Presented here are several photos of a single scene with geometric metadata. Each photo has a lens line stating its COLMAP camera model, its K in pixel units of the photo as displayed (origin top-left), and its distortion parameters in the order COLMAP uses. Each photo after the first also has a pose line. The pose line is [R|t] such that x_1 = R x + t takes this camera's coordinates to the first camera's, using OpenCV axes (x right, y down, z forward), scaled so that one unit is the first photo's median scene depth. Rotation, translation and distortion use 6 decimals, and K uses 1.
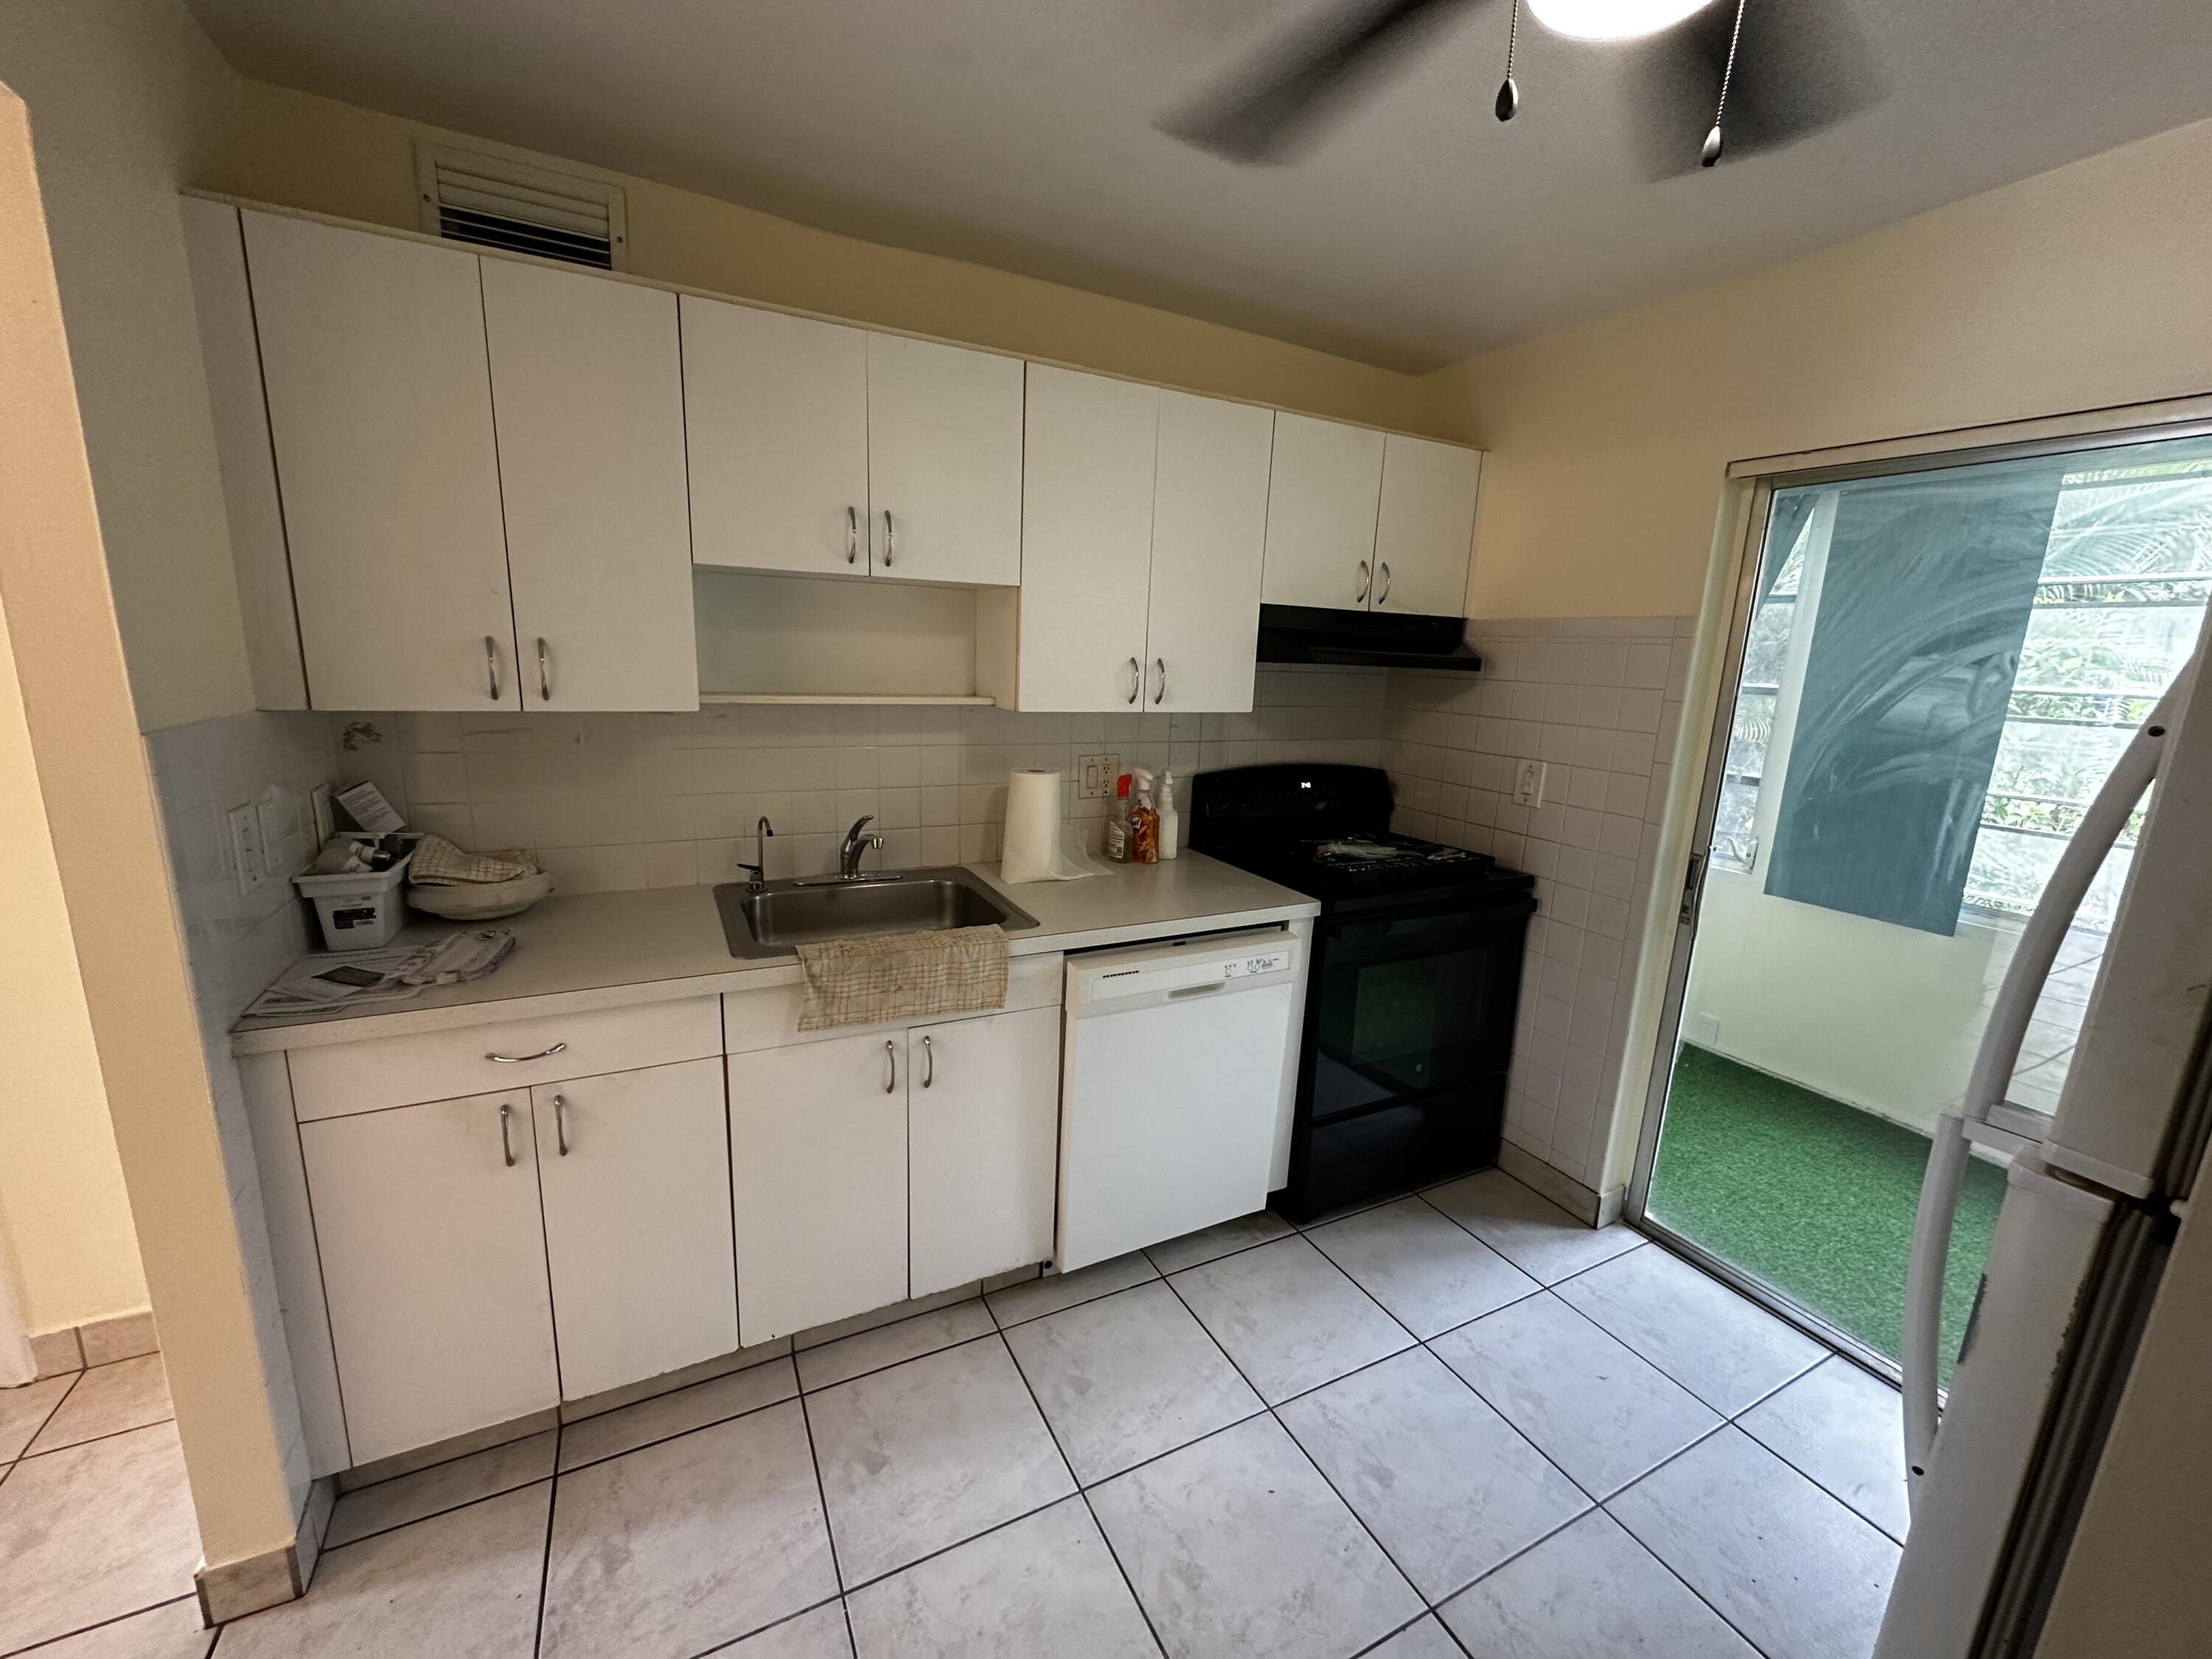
lens RADIAL K [[882.6, 0, 1103.7], [0, 882.6, 834.0], [0, 0, 1]] dist [-0.006949, 0.001139]
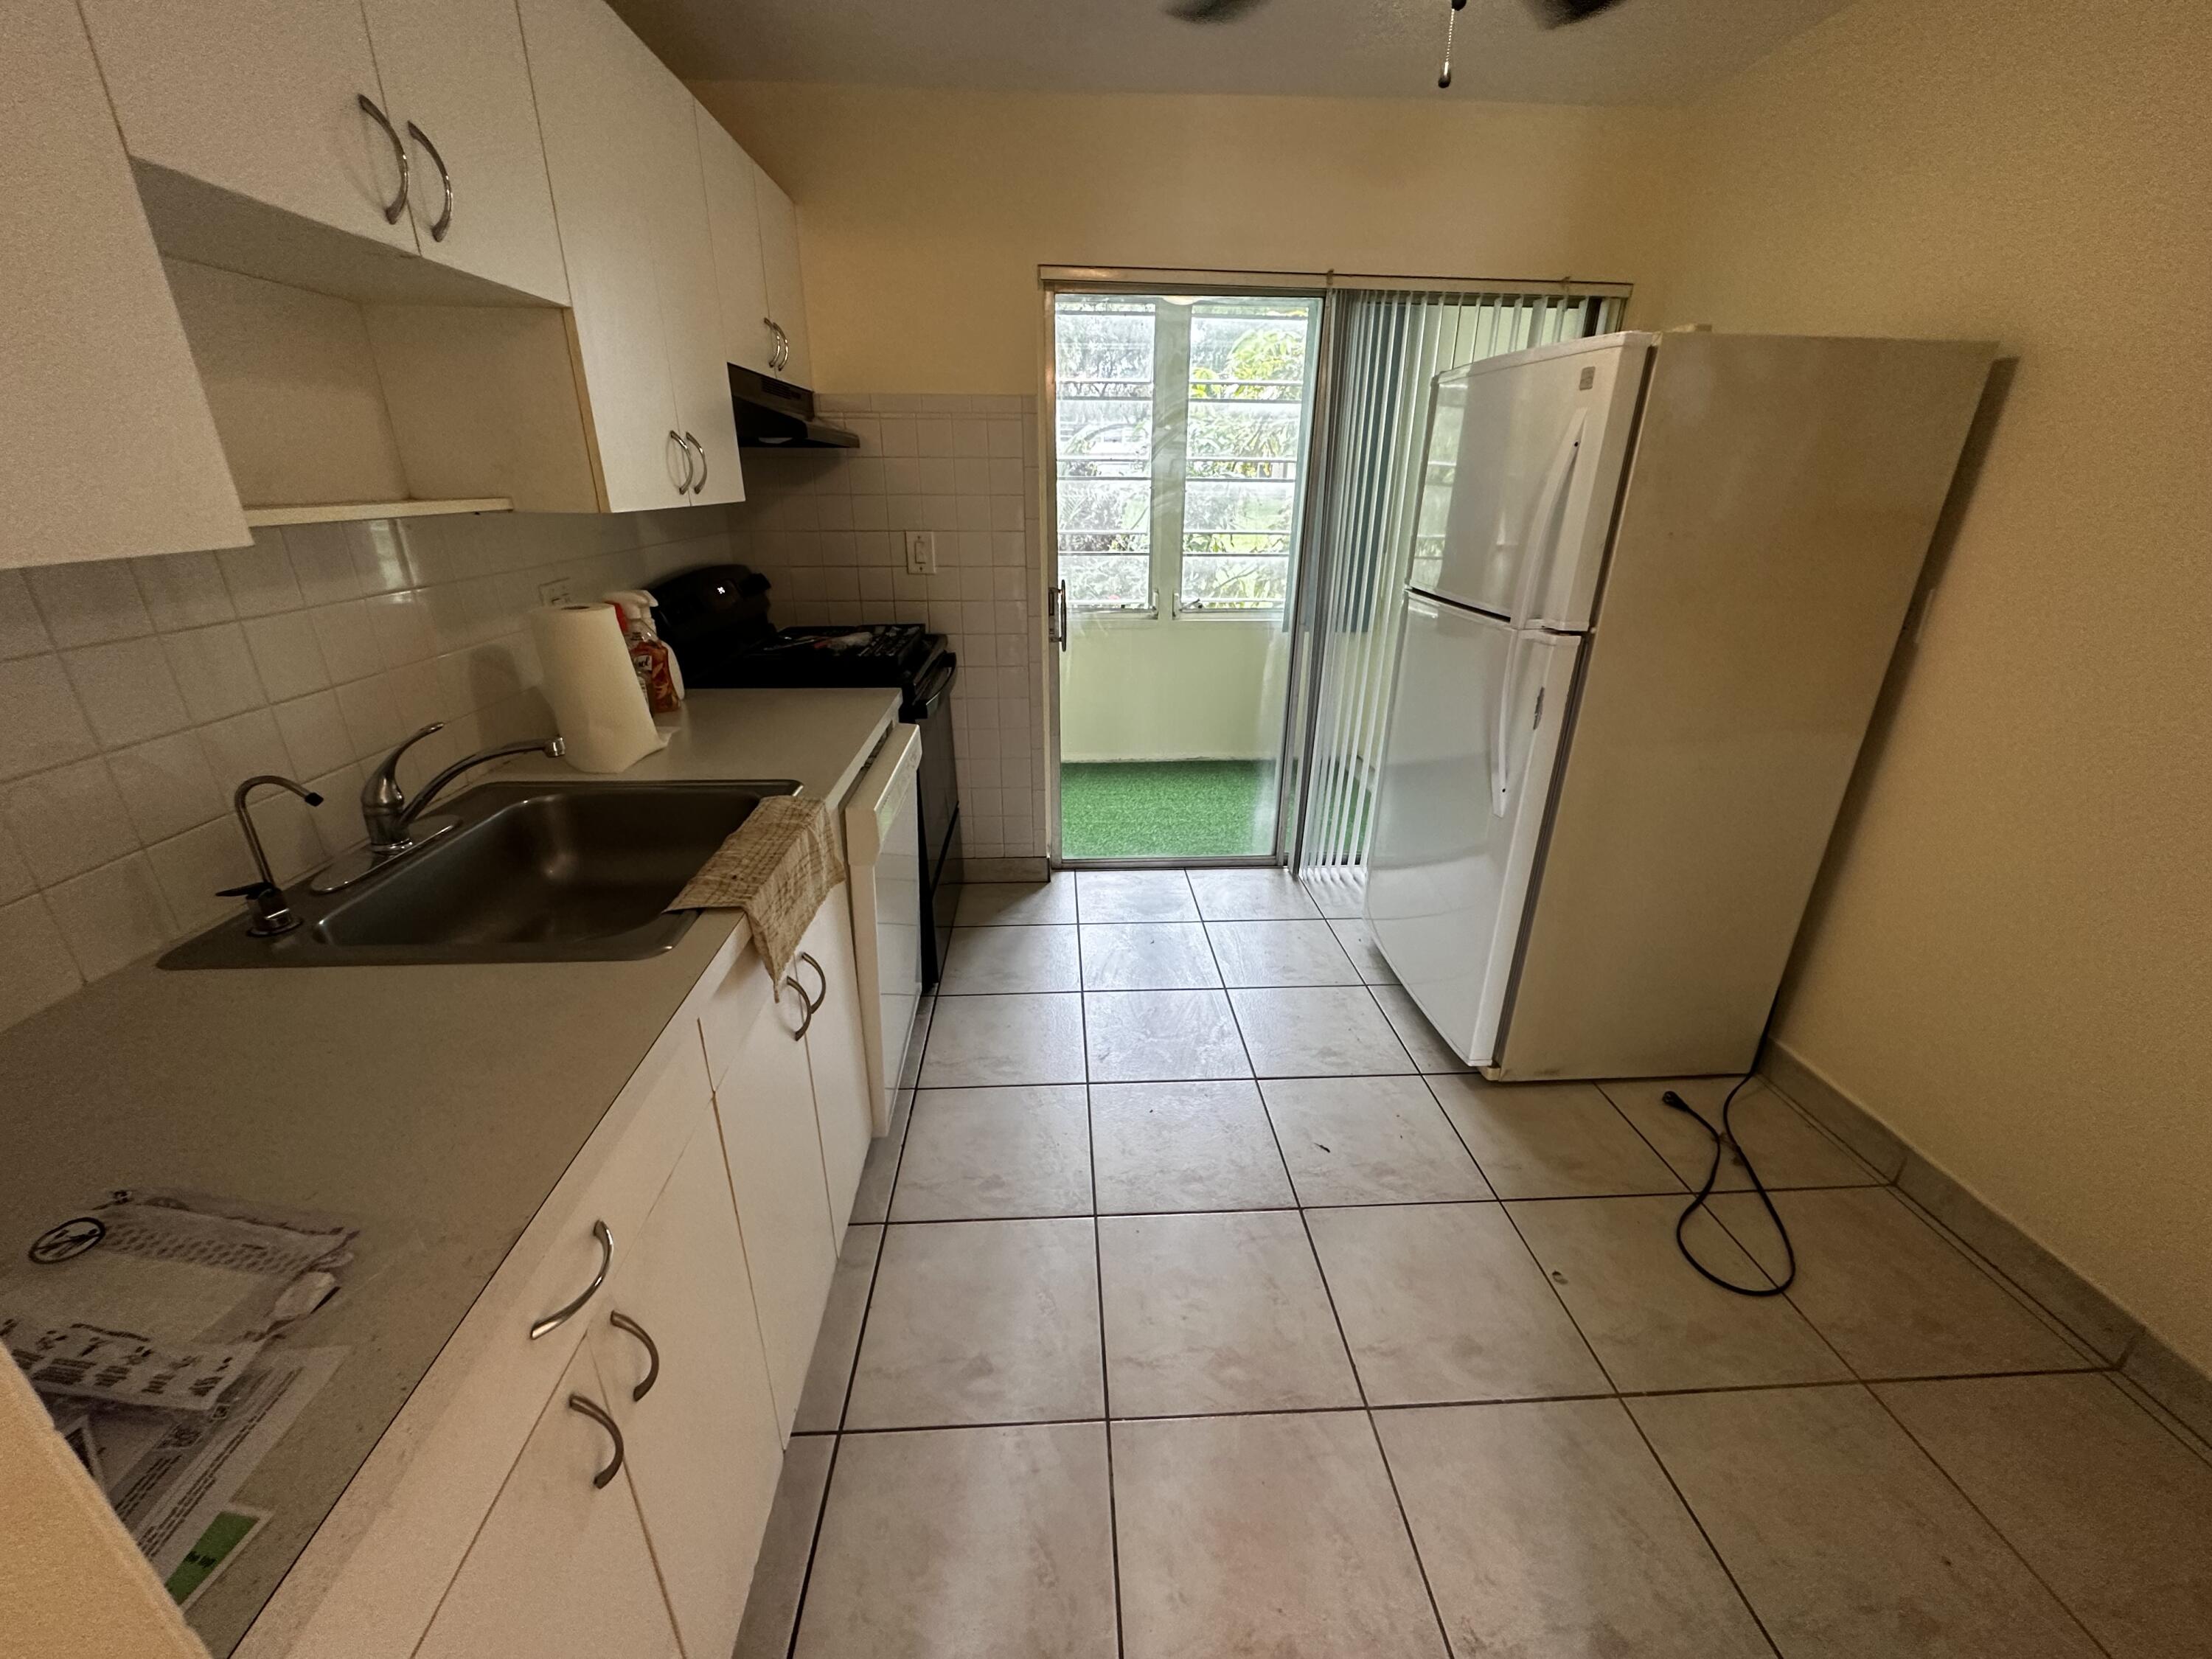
lens RADIAL K [[882.6, 0, 1101.7], [0, 882.6, 831.8], [0, 0, 1]] dist [-0.006949, 0.001139]
pose [[0.406885, -0.376373, 0.832339, -0.546784], [0.196044, 0.925922, 0.322855, -0.050501], [-0.892194, 0.031810, 0.450530, 0.329270]]
